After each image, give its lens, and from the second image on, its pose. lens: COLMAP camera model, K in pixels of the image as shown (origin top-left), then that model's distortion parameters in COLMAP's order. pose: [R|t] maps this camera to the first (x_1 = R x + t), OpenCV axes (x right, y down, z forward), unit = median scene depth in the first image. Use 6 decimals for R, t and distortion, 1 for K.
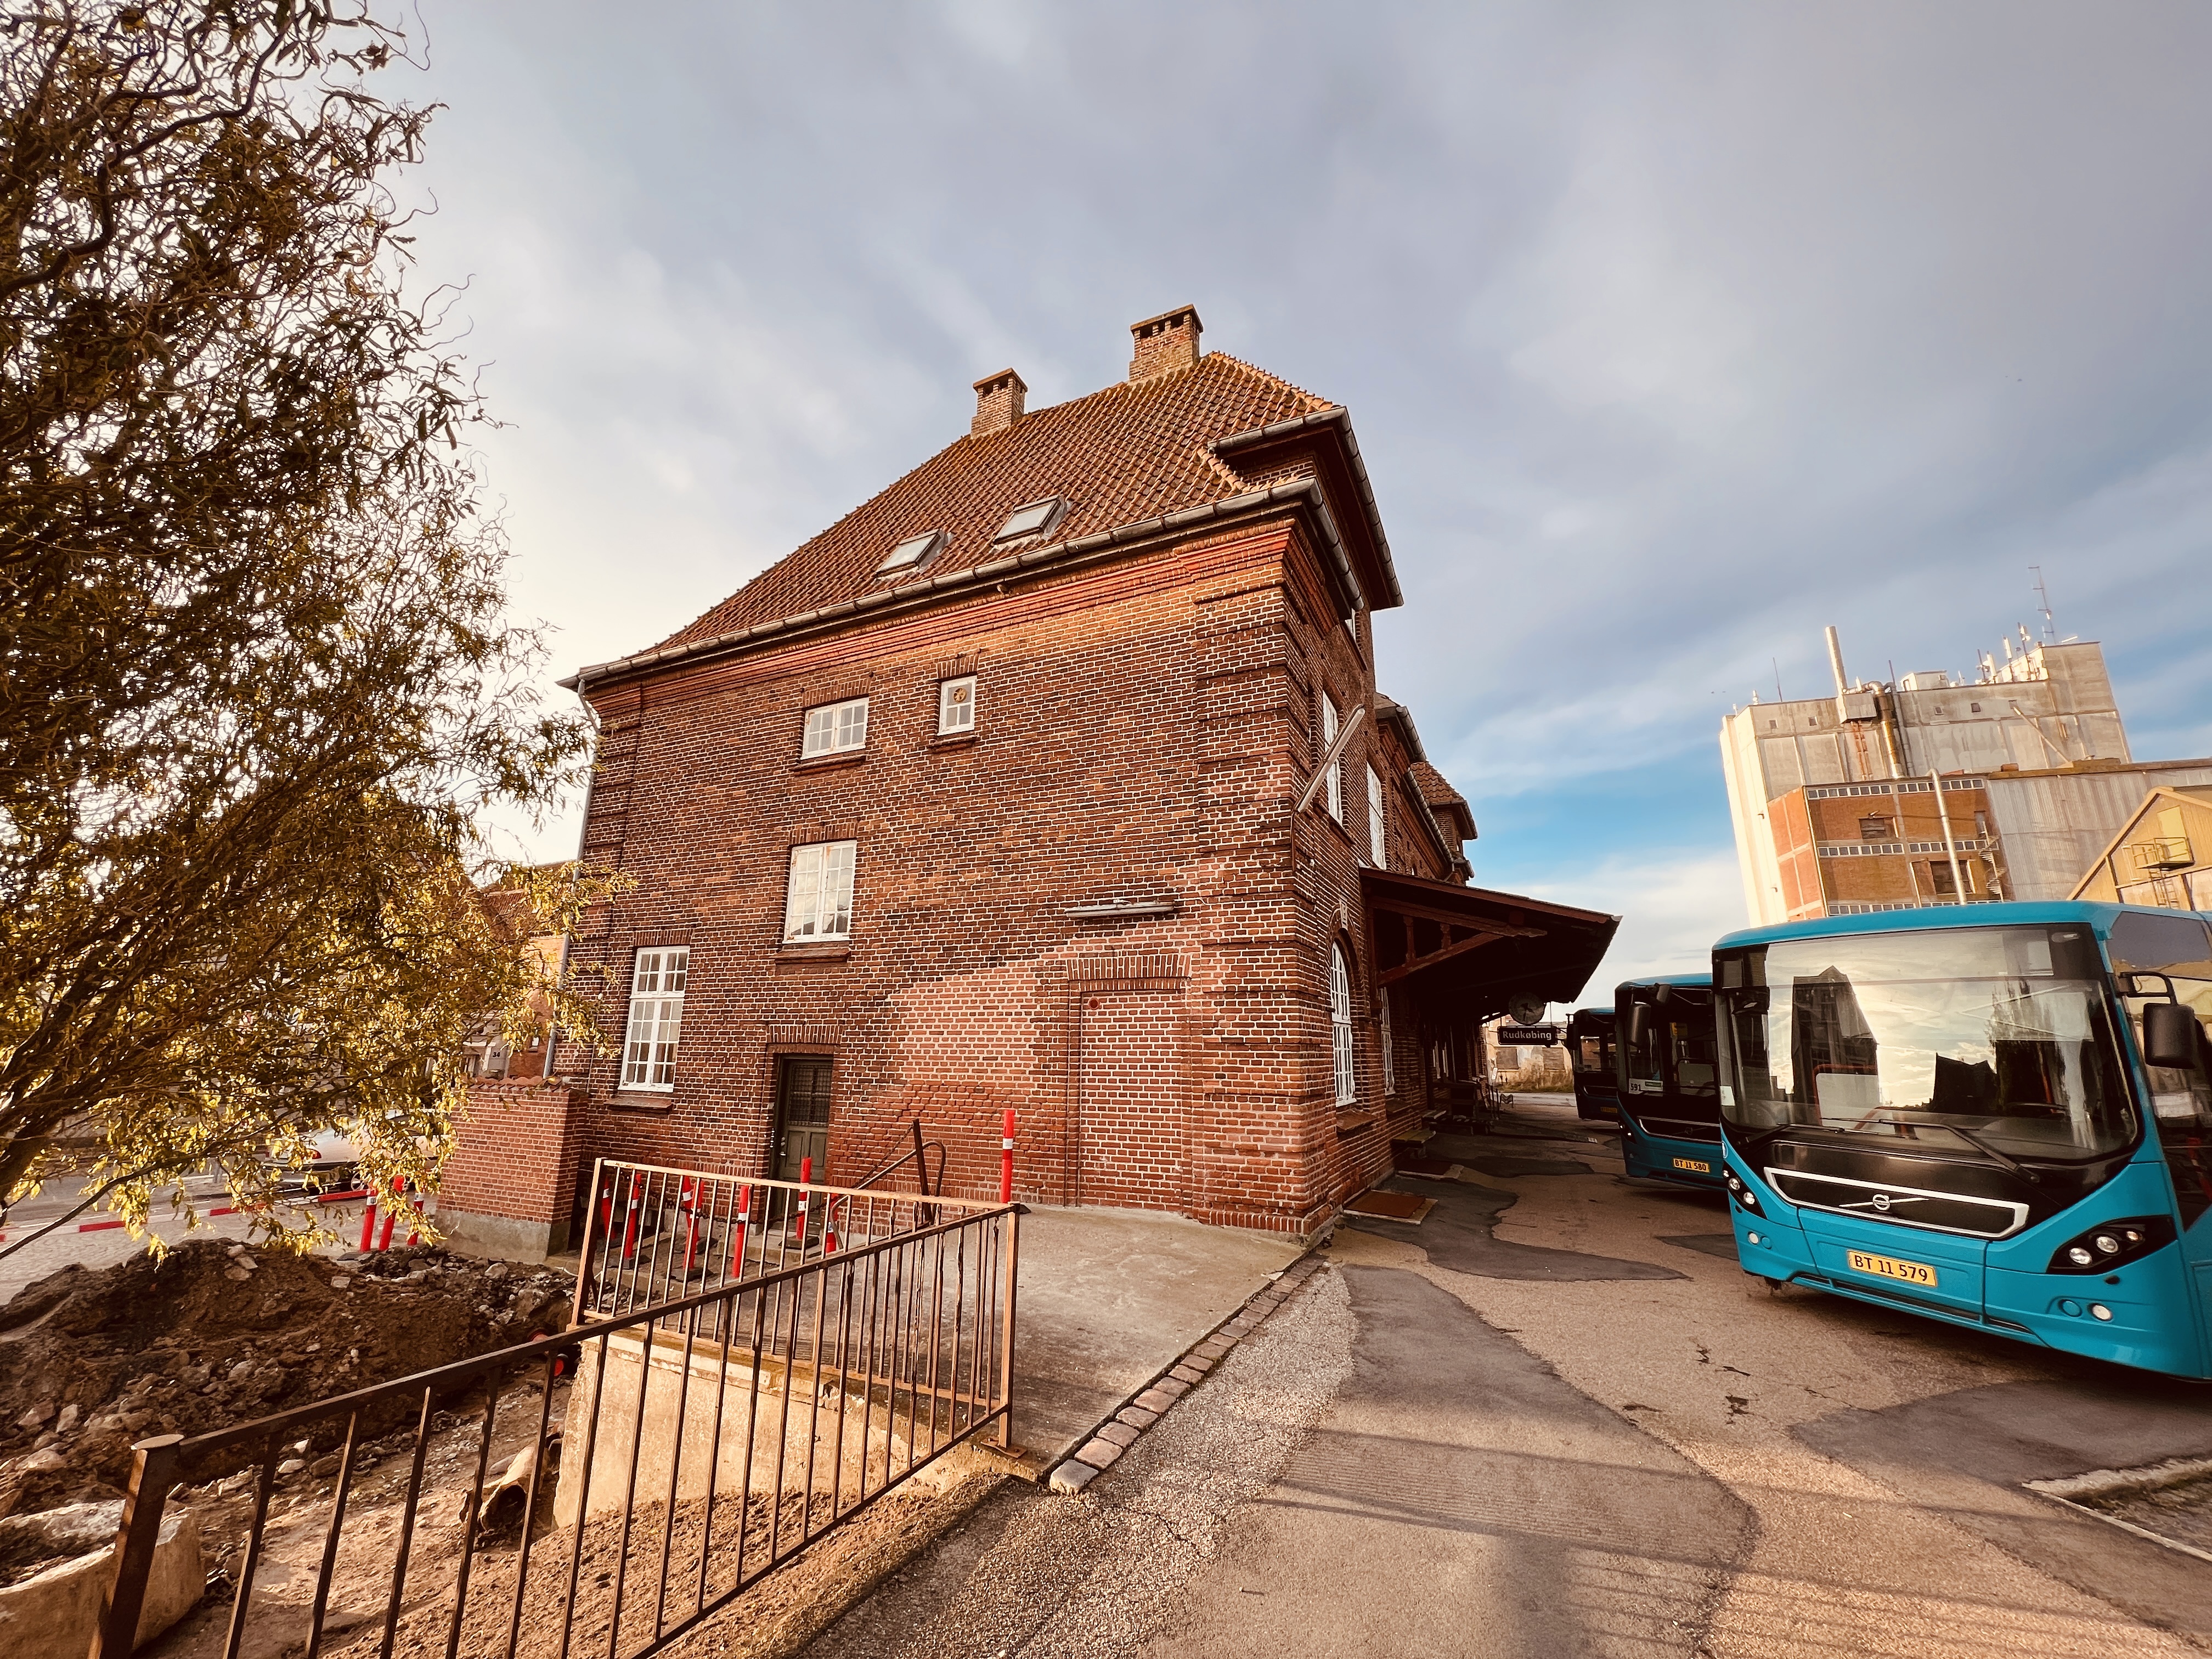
lens RADIAL K [[889.1, 0, 1104.8], [0, 889.1, 818.9], [0, 0, 1]] dist [0.004871, -0.000669]
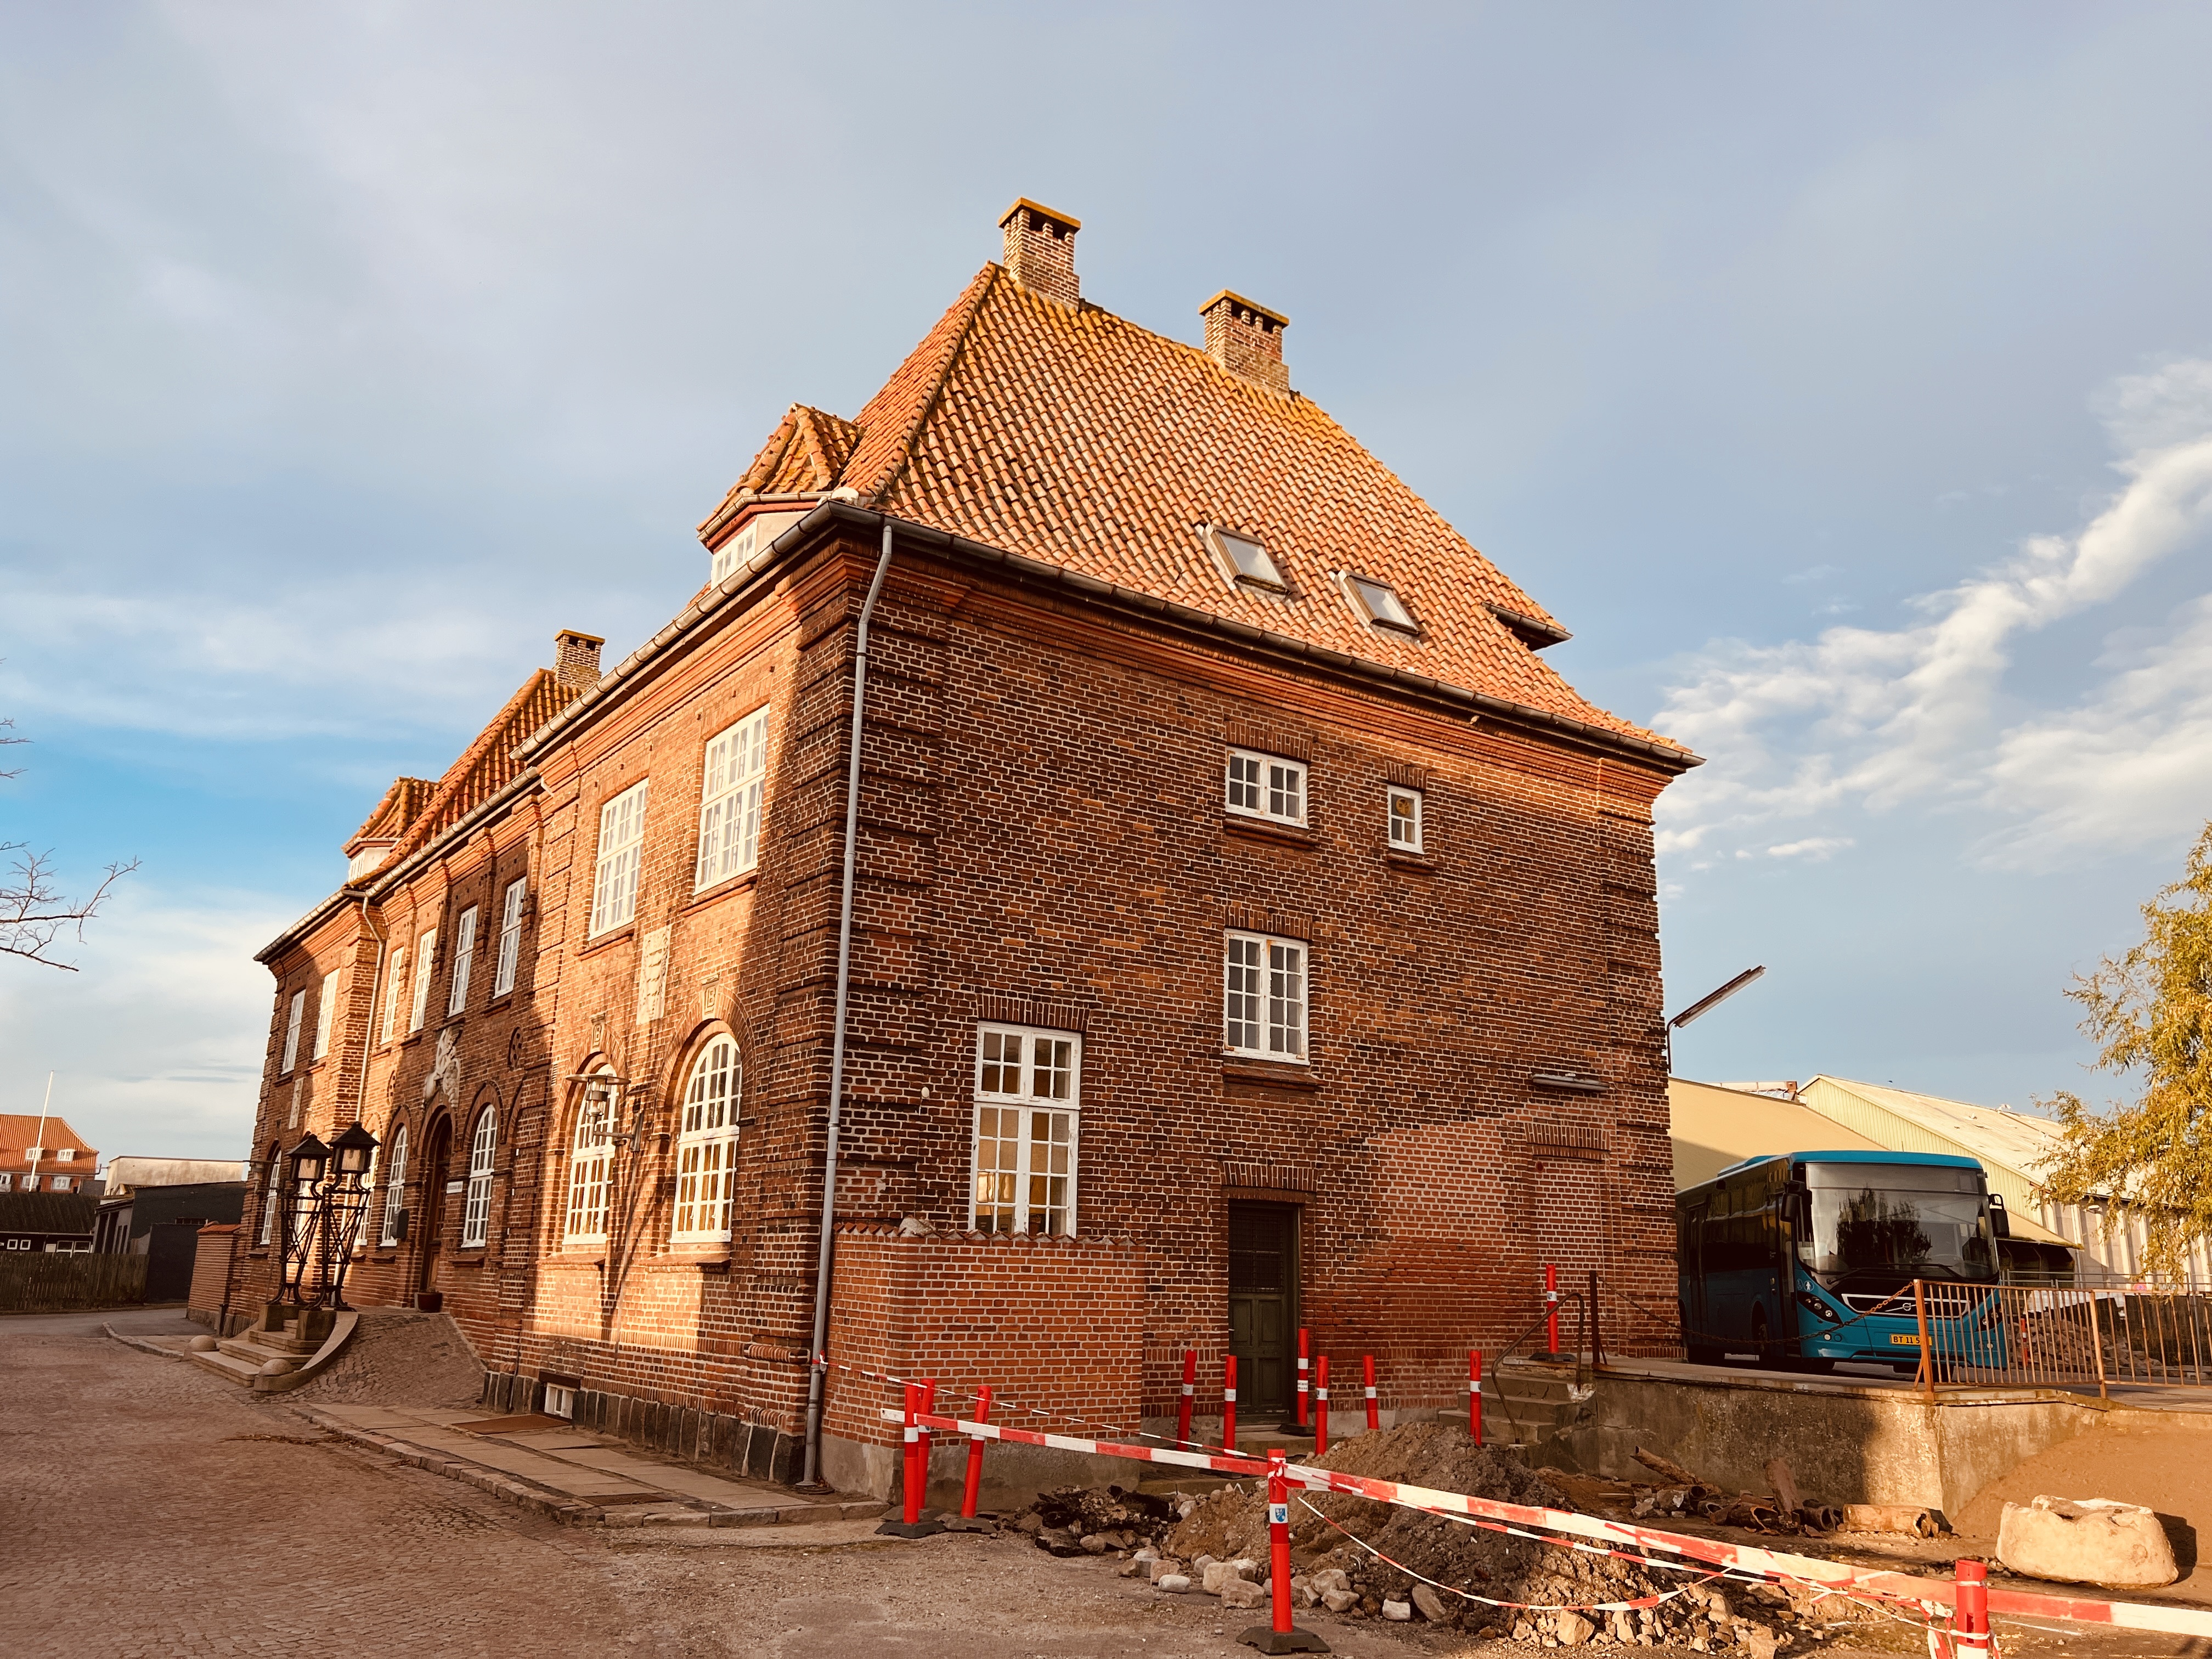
lens RADIAL K [[1656.2, 0, 1126.7], [0, 1656.2, 791.0], [0, 0, 1]] dist [0.062096, -0.067559]
pose [[0.482911, 0.243096, 0.841250, -1.872141], [-0.239799, 0.960682, -0.139954, 0.159891], [-0.842196, -0.134145, 0.522218, 0.401237]]
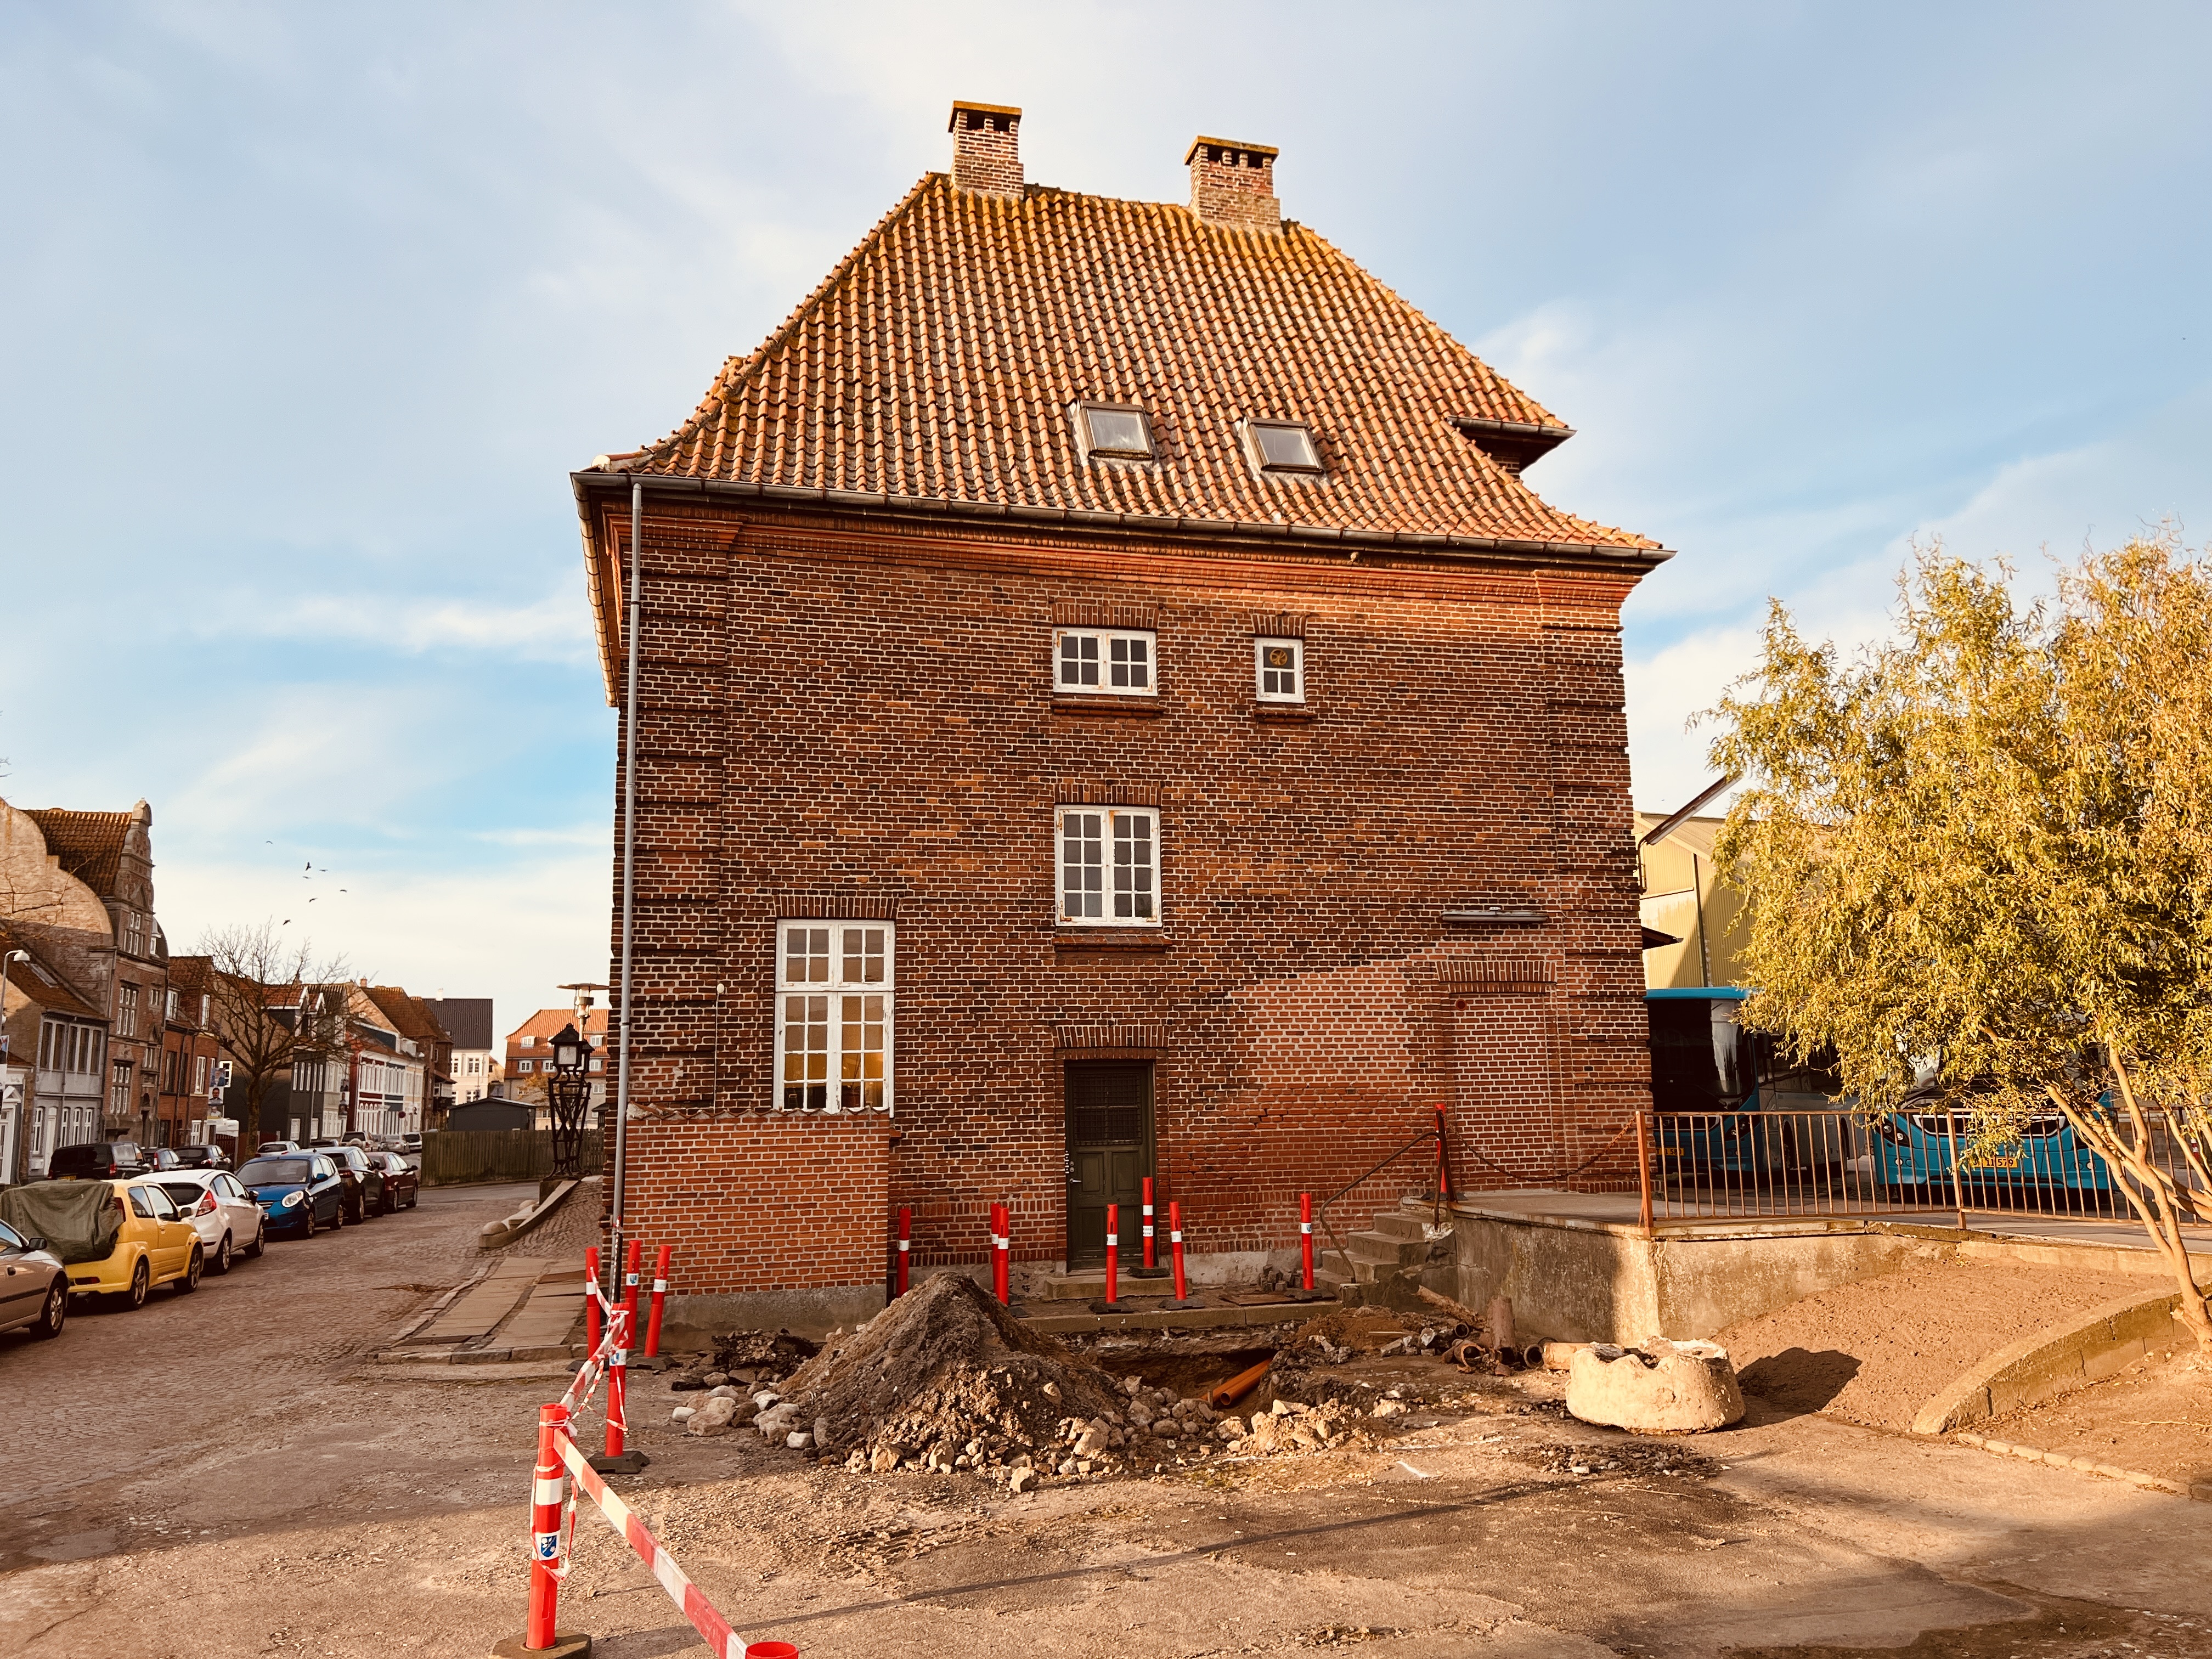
lens RADIAL K [[1656.2, 0, 1141.0], [0, 1656.2, 778.2], [0, 0, 1]] dist [0.062096, -0.067559]
pose [[0.754195, 0.101036, 0.648830, -1.451902], [-0.138538, 0.990334, 0.006820, -0.013970], [-0.641870, -0.095031, 0.760902, -0.192514]]
